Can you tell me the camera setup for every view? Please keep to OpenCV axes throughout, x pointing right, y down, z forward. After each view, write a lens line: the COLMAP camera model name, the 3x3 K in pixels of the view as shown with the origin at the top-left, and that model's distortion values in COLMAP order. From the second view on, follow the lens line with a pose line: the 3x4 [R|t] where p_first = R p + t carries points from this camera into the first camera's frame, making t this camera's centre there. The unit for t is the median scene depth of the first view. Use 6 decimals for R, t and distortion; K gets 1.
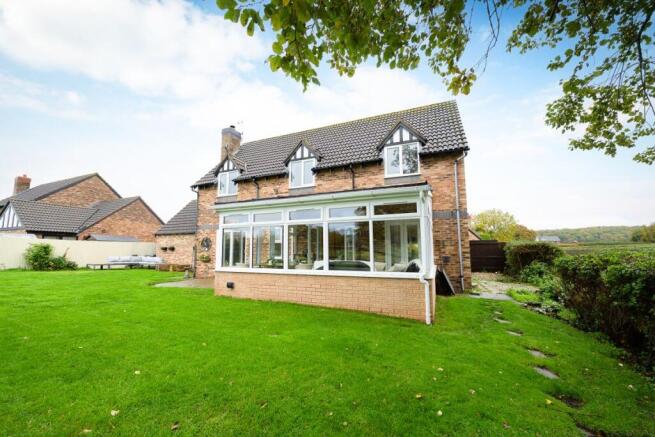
lens RADIAL K [[250.6, 0, 327.5], [0, 250.6, 218.5], [0, 0, 1]] dist [-0.000199, -0.000031]
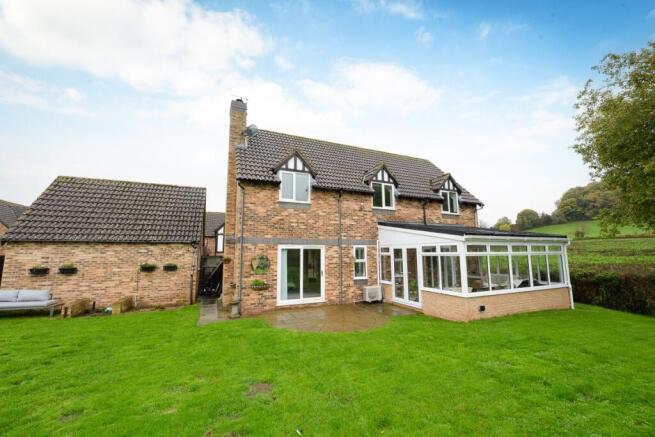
lens RADIAL K [[261.2, 0, 327.4], [0, 261.2, 220.3], [0, 0, 1]] dist [-0.002096, -0.000310]
pose [[0.755442, 0.136775, 0.640781, -0.647712], [-0.080474, 0.989934, -0.116428, 0.040018], [-0.650255, 0.036389, 0.758844, 0.246583]]
